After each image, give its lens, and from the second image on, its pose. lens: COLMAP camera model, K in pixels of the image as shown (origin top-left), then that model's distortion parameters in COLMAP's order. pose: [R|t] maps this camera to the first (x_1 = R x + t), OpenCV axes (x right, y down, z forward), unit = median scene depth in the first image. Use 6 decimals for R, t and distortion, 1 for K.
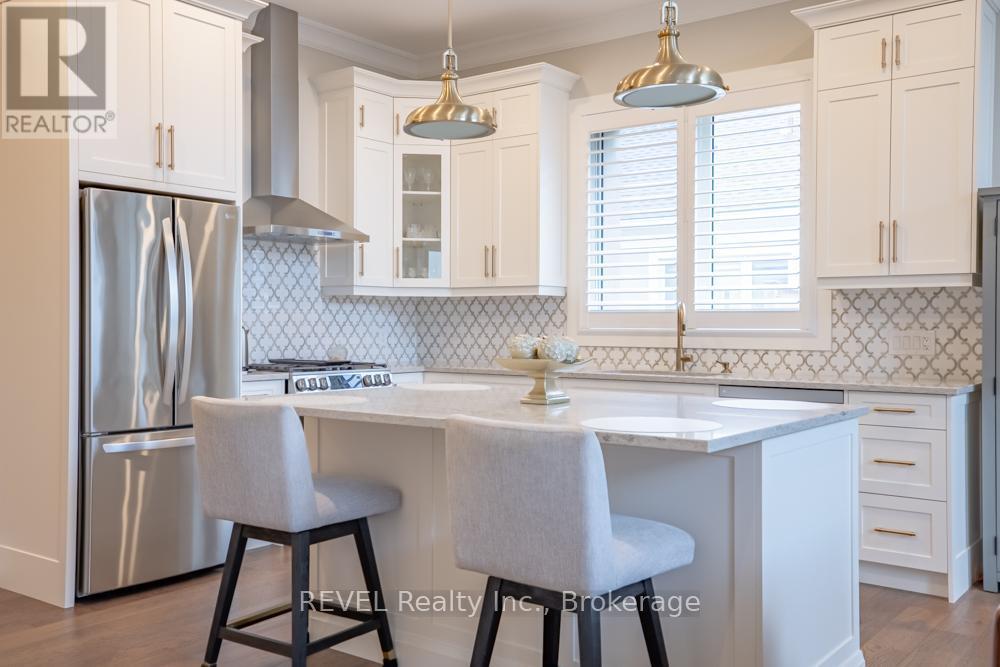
lens RADIAL K [[971.4, 0, 503.0], [0, 971.4, 332.8], [0, 0, 1]] dist [0.044349, 0.000000]
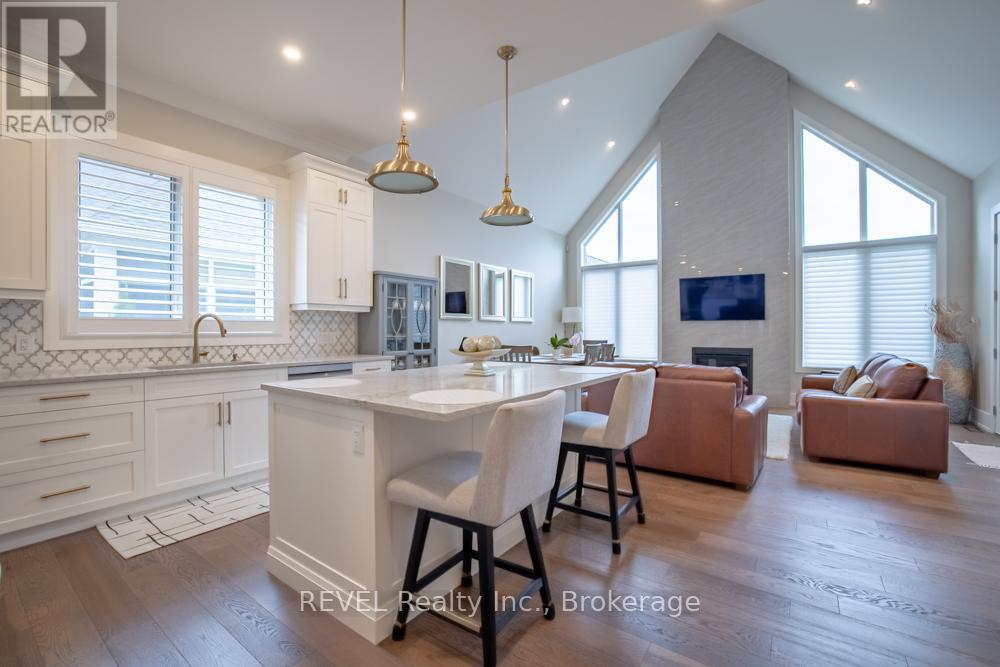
lens RADIAL K [[430.7, 0, 523.9], [0, 430.7, 337.9], [0, 0, 1]] dist [-0.011019, 0.001471]
pose [[-0.066152, -0.021930, 0.997569, -0.474844], [0.012609, 0.999660, 0.022812, -0.004717], [-0.997730, 0.014087, -0.065853, 0.610688]]
